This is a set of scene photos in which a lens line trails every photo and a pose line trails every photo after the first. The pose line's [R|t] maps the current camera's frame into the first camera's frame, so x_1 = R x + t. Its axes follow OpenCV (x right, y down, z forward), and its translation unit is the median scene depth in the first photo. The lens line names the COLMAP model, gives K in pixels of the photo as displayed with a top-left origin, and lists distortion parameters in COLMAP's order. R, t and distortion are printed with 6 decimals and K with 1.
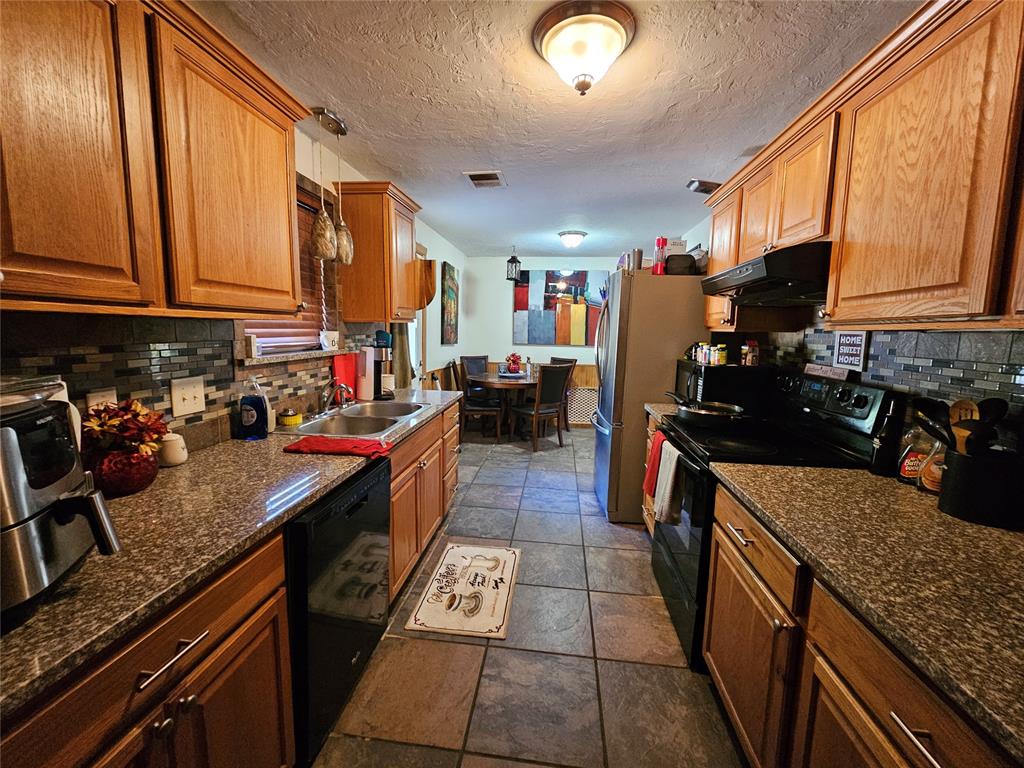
lens RADIAL K [[417.7, 0, 513.4], [0, 417.7, 380.5], [0, 0, 1]] dist [-0.001151, -0.000049]
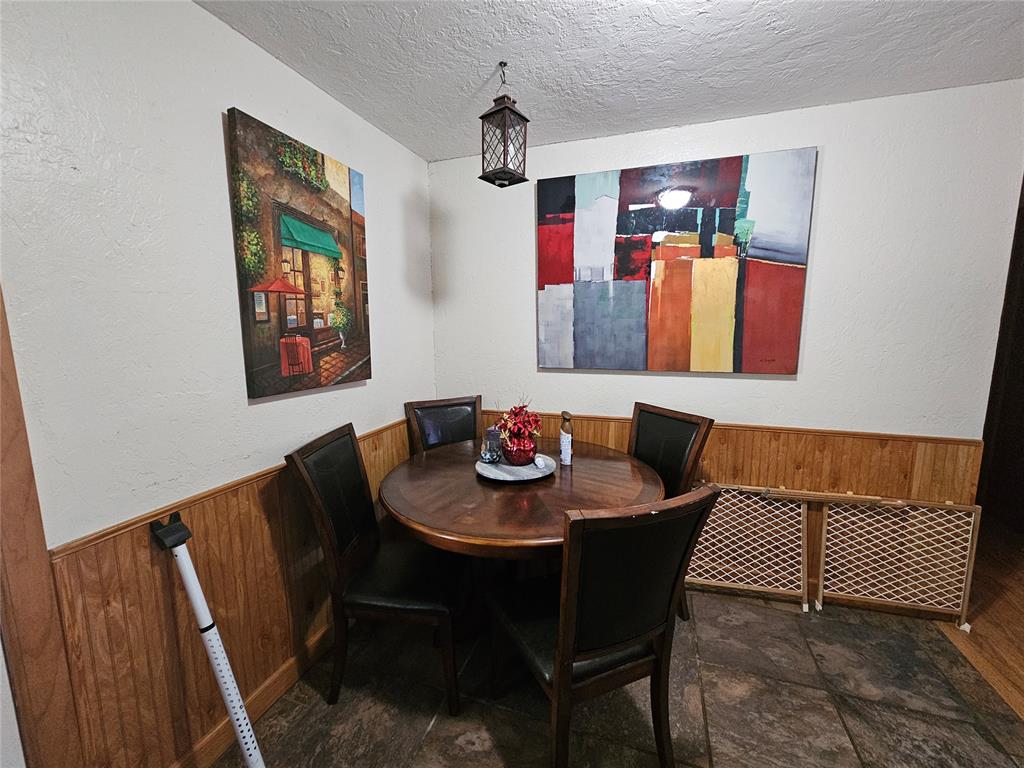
lens RADIAL K [[417.7, 0, 507.5], [0, 417.7, 385.1], [0, 0, 1]] dist [-0.001151, -0.000049]
pose [[0.978152, -0.001210, -0.207889, 0.056239], [0.005313, 0.999802, 0.019178, -0.081591], [0.207825, -0.019863, 0.977964, 0.611396]]
